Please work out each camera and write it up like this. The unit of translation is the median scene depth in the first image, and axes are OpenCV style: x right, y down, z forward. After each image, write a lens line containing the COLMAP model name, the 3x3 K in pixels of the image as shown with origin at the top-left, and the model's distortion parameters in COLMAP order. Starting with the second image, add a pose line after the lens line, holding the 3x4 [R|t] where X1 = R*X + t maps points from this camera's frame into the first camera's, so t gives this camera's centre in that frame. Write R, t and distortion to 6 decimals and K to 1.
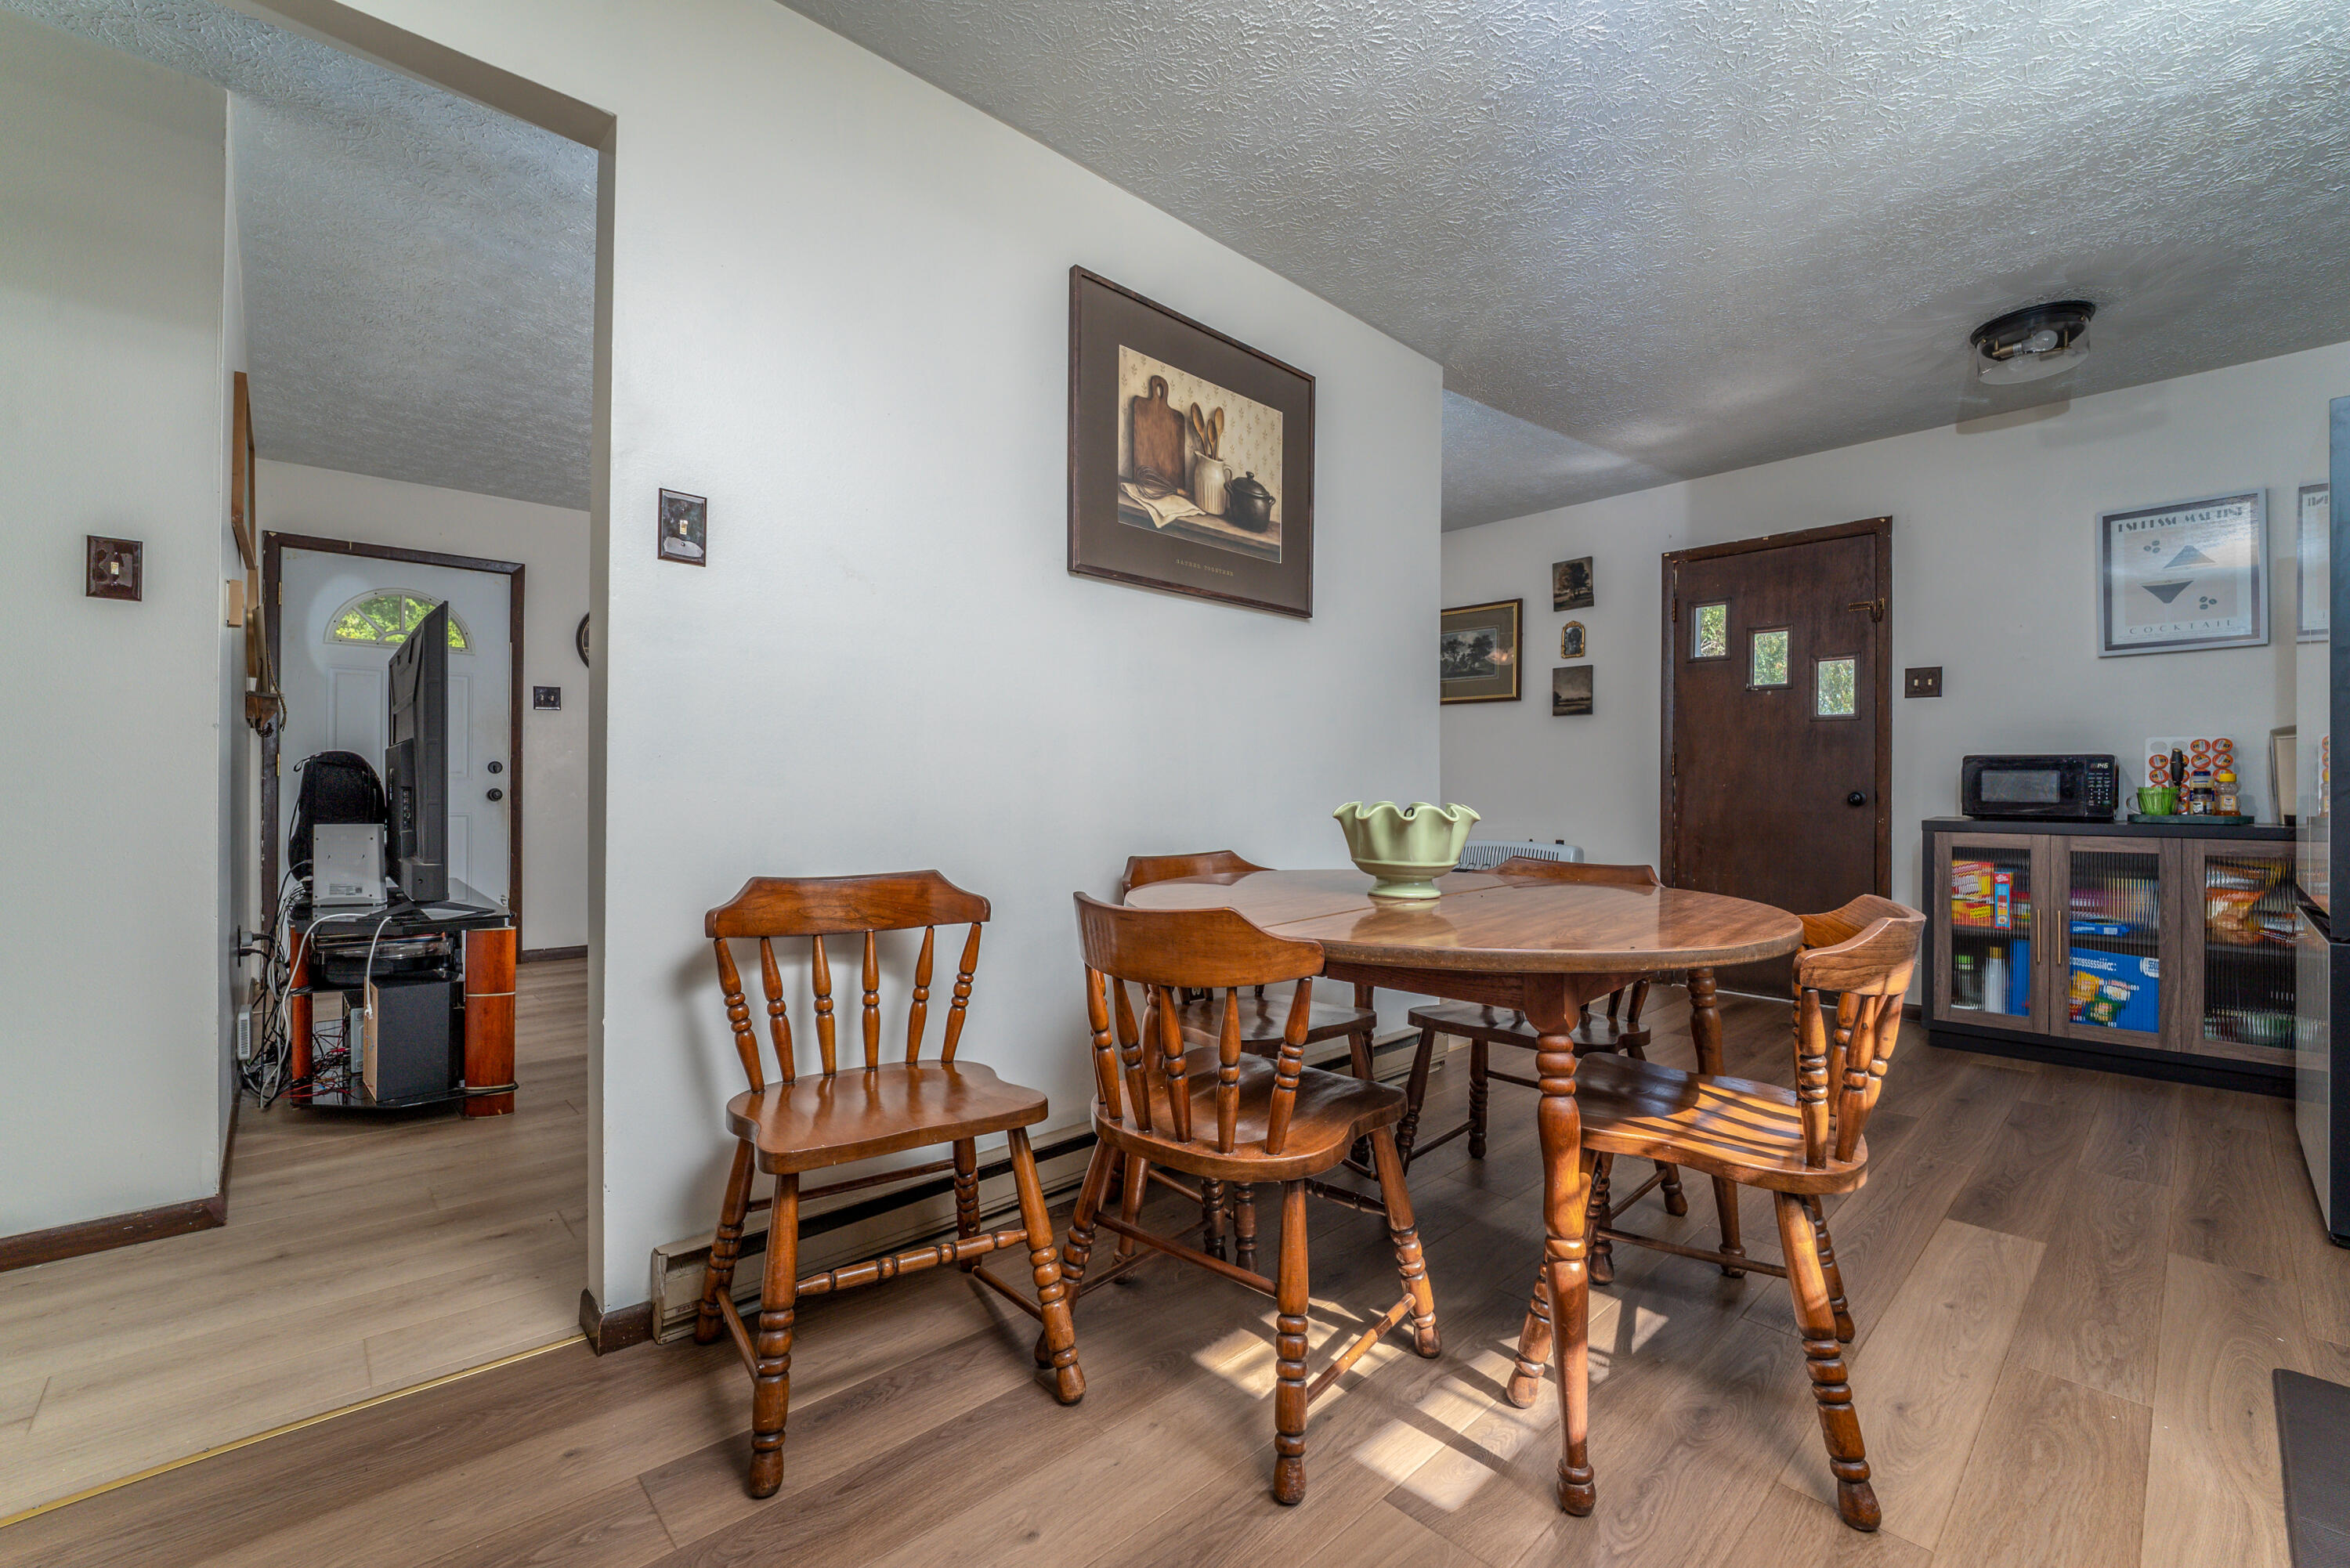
lens RADIAL K [[967.2, 0, 1200.5], [0, 967.2, 779.9], [0, 0, 1]] dist [0.009923, -0.007322]
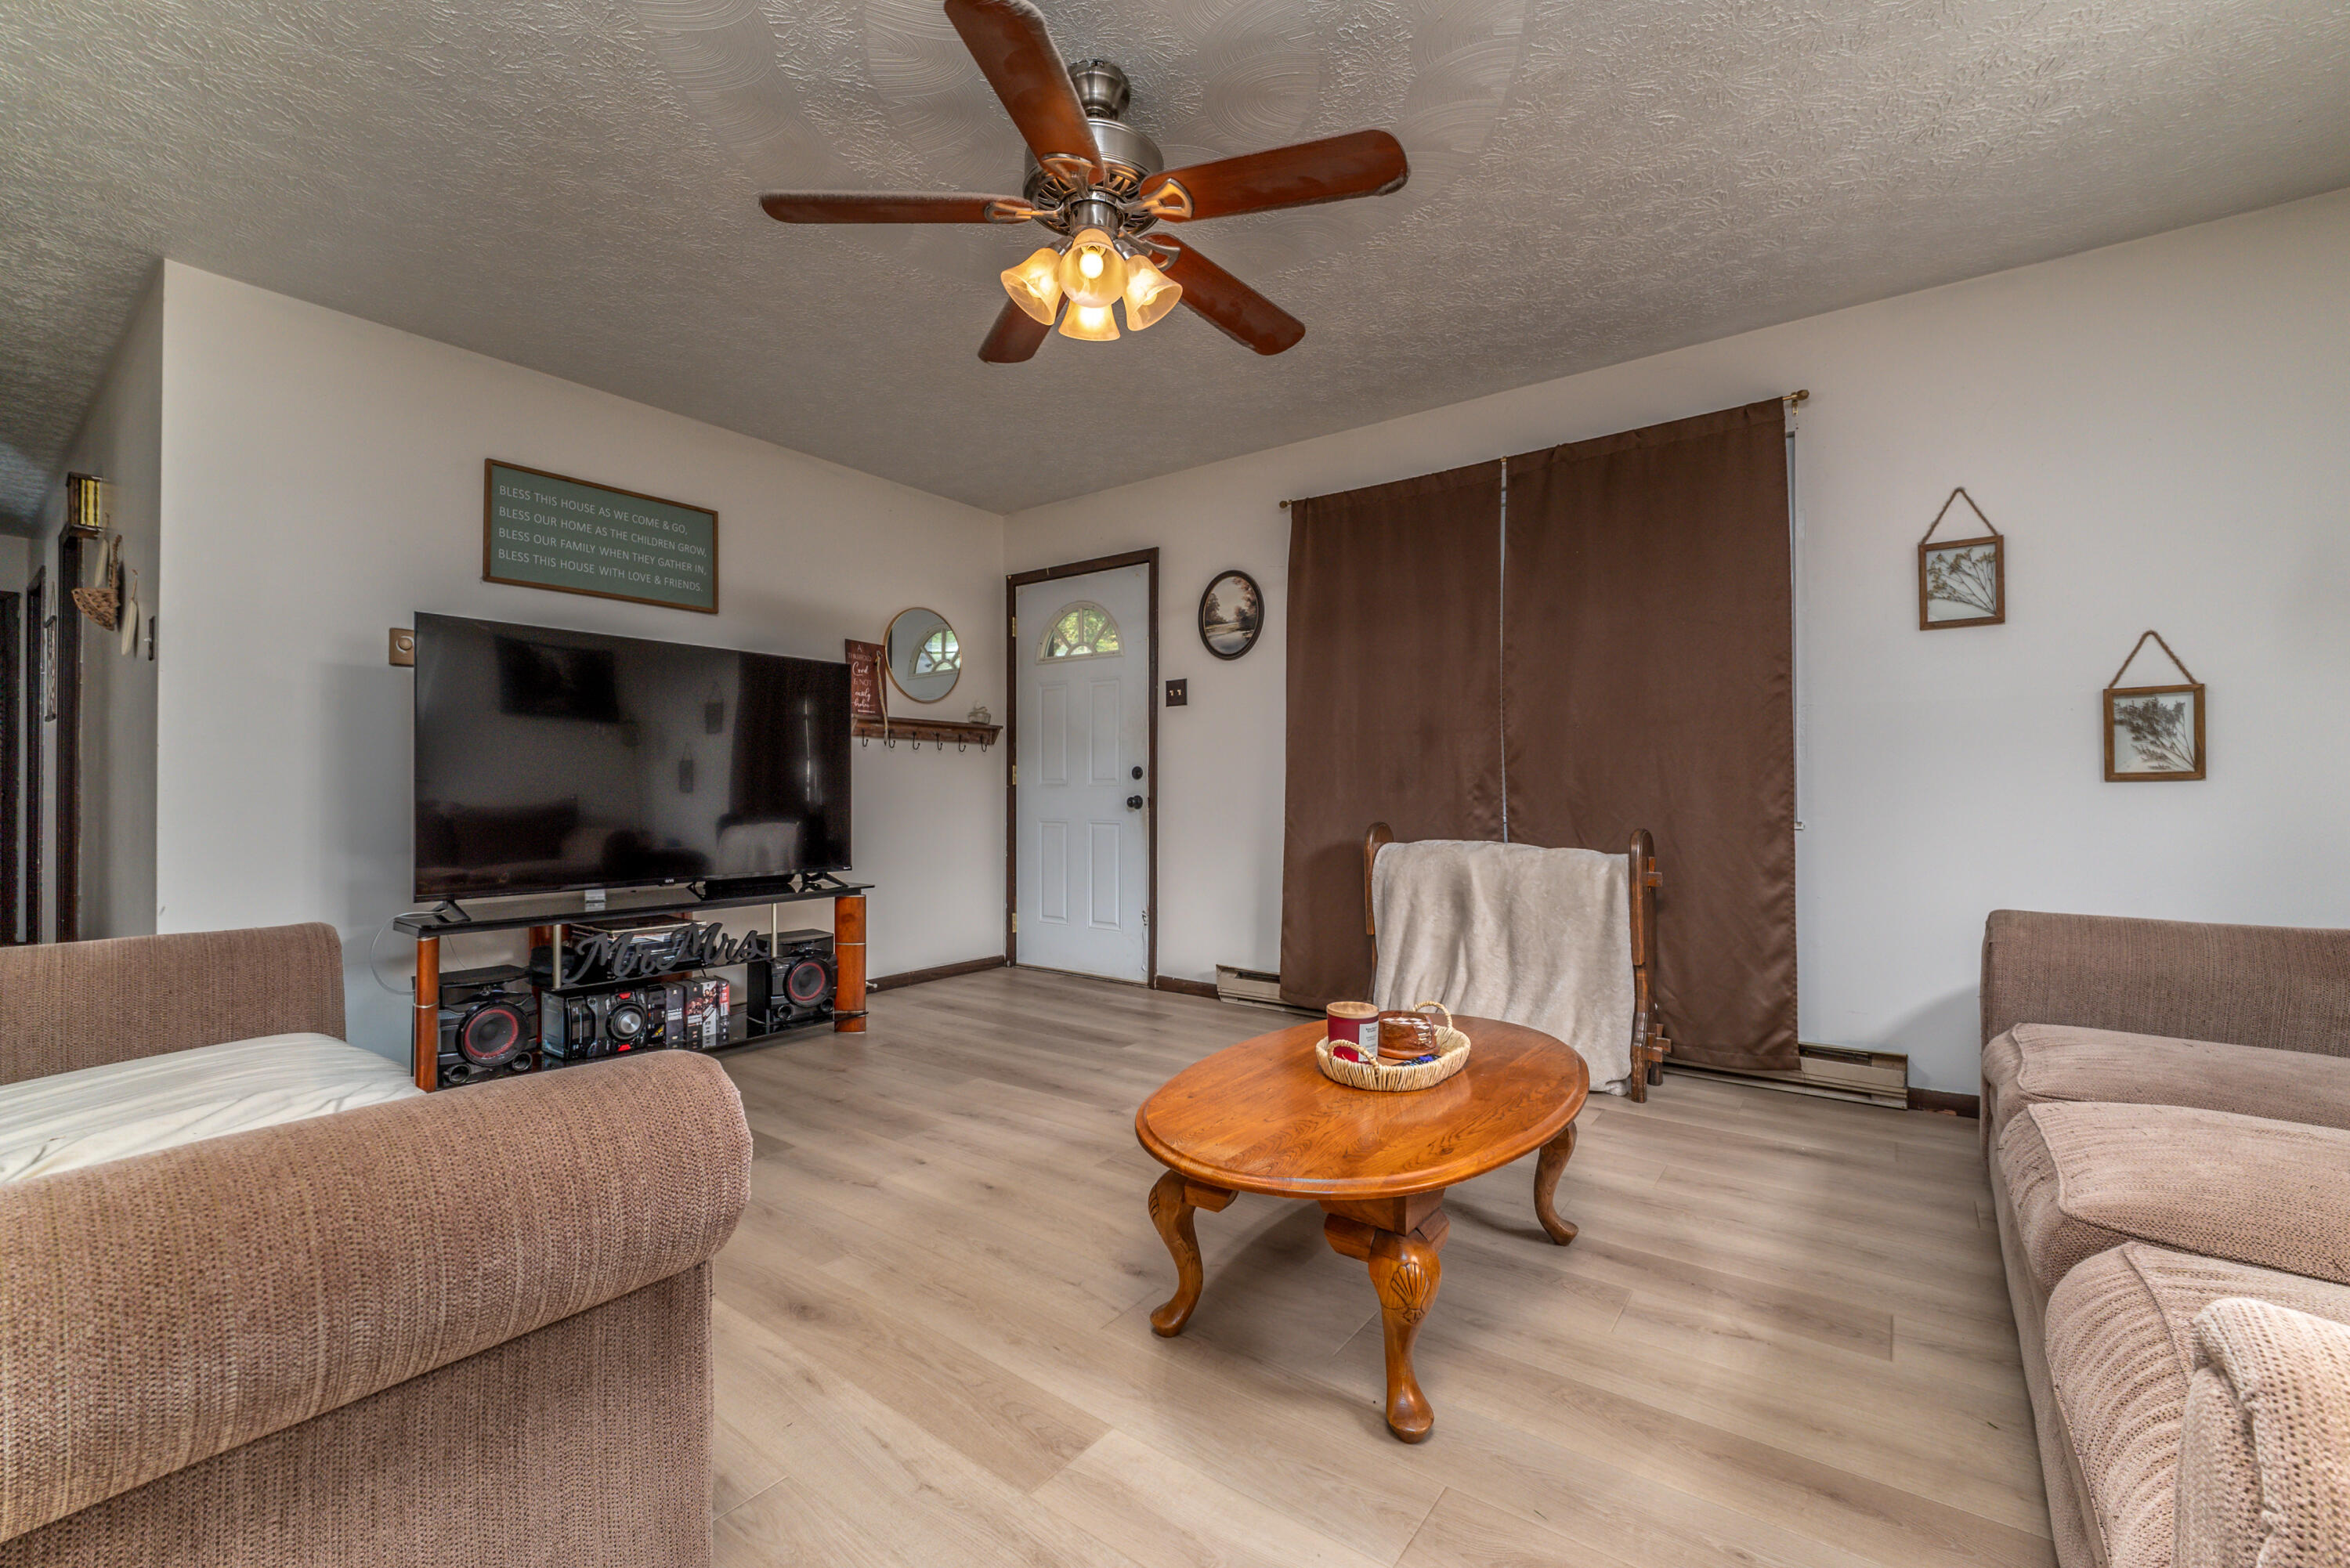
lens RADIAL K [[967.2, 0, 1200.5], [0, 967.2, 779.9], [0, 0, 1]] dist [0.009923, -0.007322]
pose [[0.182602, -0.013144, -0.983099, 0.187773], [0.008983, 0.999891, -0.011700, 0.005171], [0.983146, -0.006695, 0.182700, 0.883211]]
